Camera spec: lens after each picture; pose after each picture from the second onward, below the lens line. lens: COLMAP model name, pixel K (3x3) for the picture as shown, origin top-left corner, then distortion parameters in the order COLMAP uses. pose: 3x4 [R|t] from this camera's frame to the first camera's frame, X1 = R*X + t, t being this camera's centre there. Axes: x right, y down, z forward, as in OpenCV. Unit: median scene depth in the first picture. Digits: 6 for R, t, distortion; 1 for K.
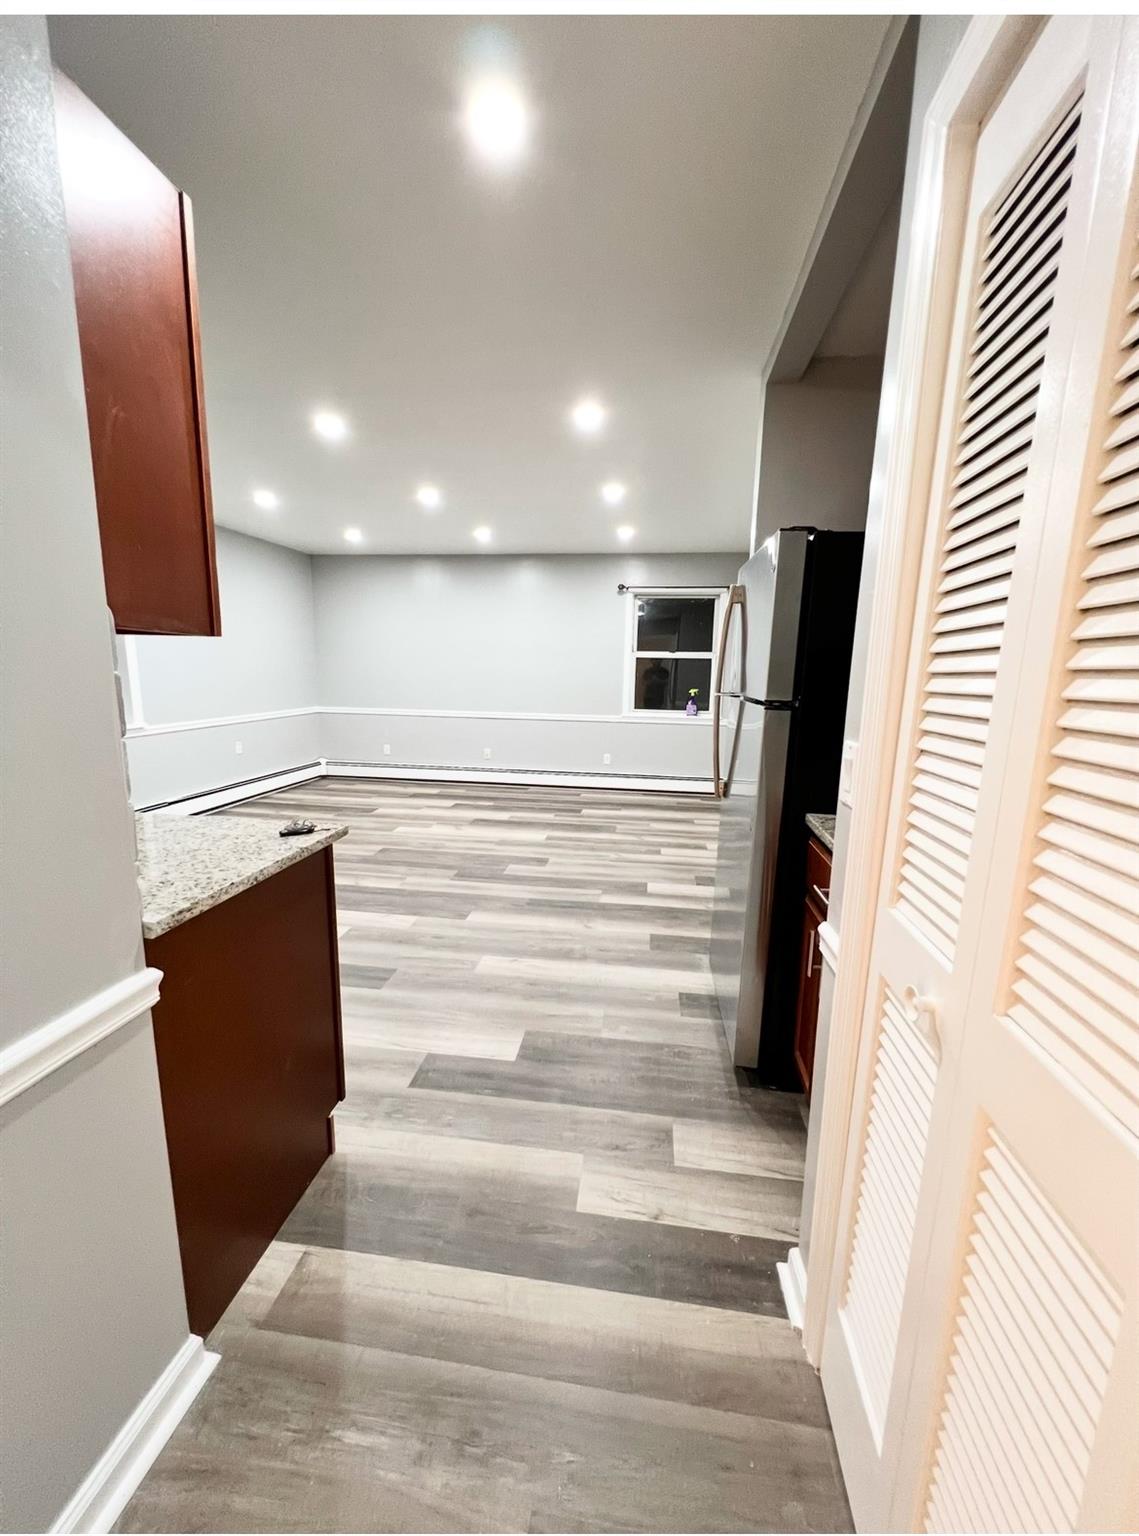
lens RADIAL K [[605.6, 0, 569.6], [0, 605.6, 769.8], [0, 0, 1]] dist [-0.000471, 0.000286]
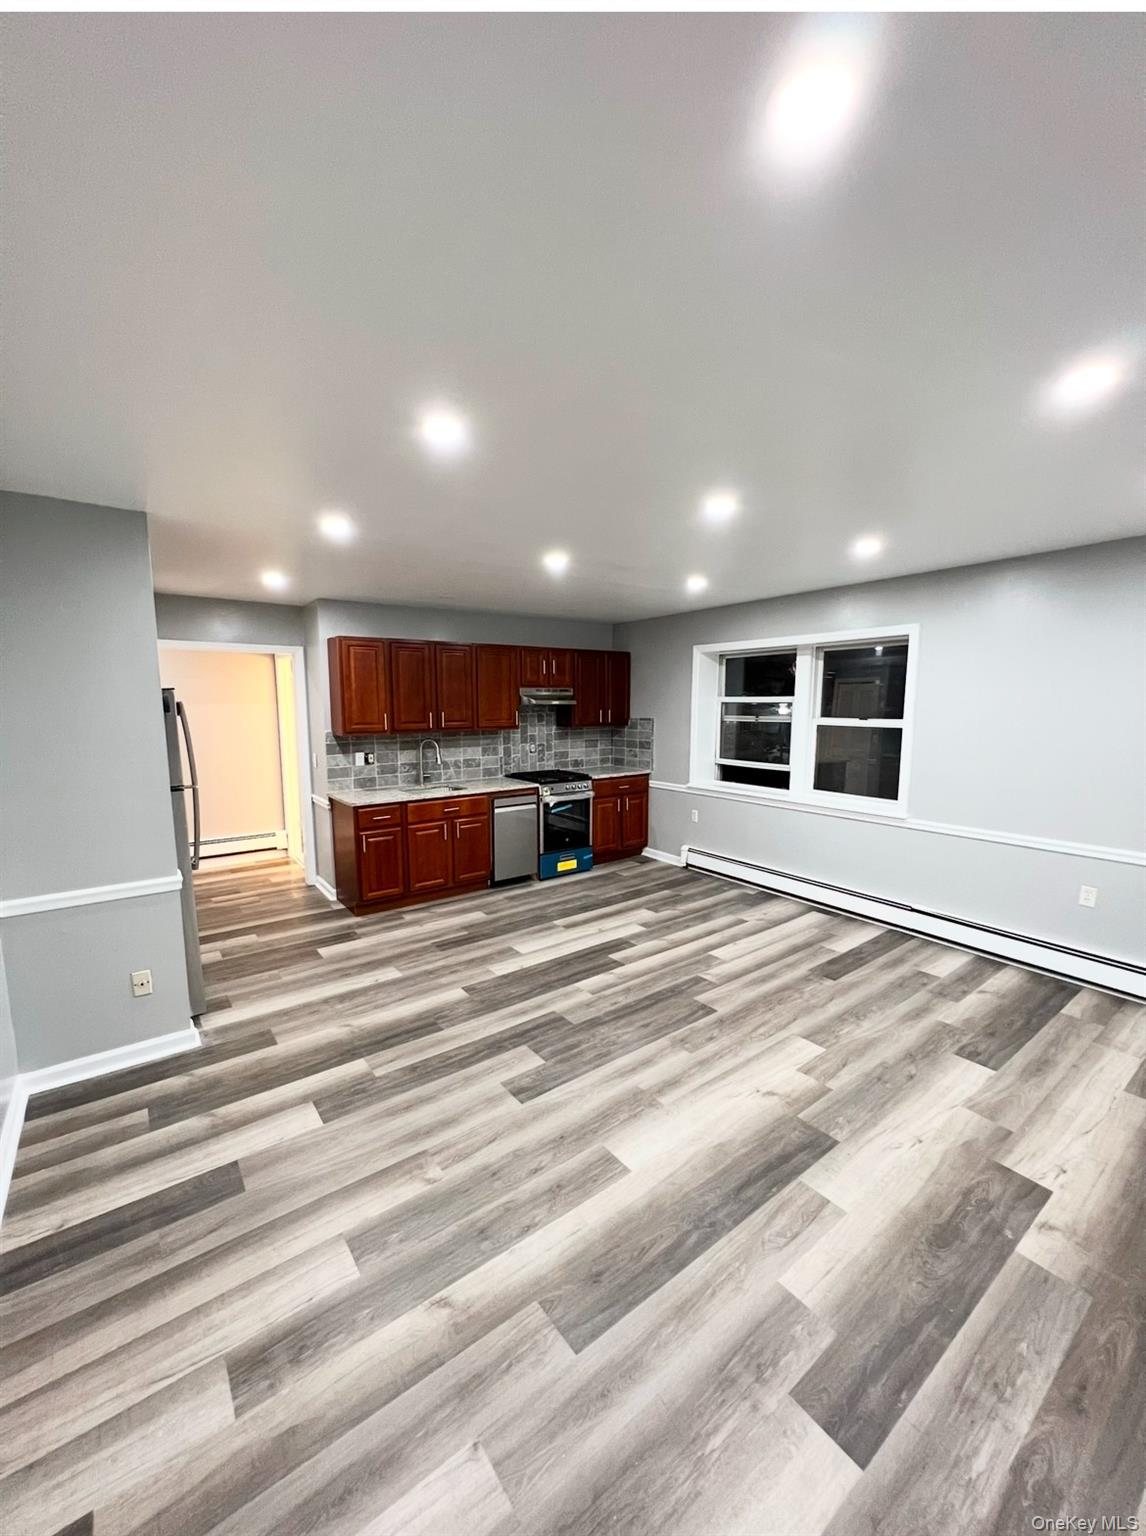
lens RADIAL K [[605.6, 0, 570.6], [0, 605.6, 770.4], [0, 0, 1]] dist [-0.000471, 0.000286]
pose [[-0.709500, 0.065485, -0.701656, 0.442567], [-0.127493, 0.967315, 0.219197, -0.410727], [0.693077, 0.244976, -0.677961, 1.843439]]
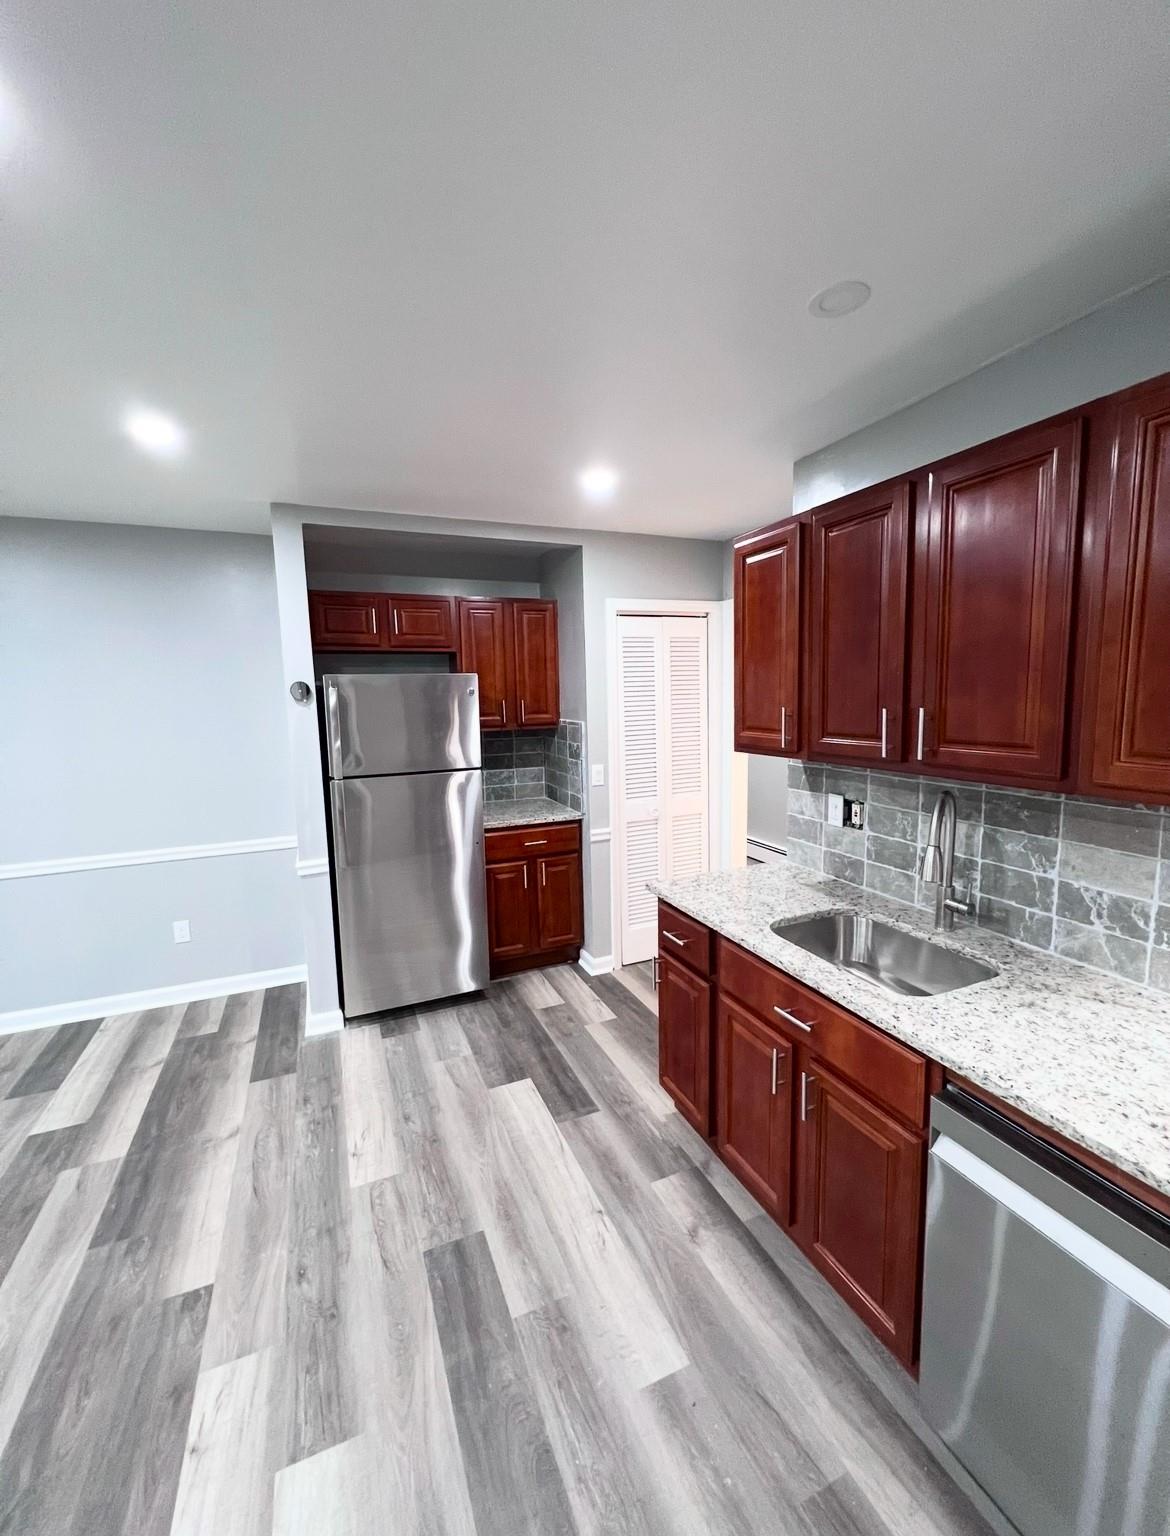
lens RADIAL K [[621.9, 0, 585.5], [0, 621.9, 766.2], [0, 0, 1]] dist [-0.002941, 0.000921]
pose [[-0.517069, -0.108671, 0.849017, -0.771174], [0.152790, 0.964258, 0.216474, -0.258846], [-0.842197, 0.241653, -0.481984, 0.909497]]
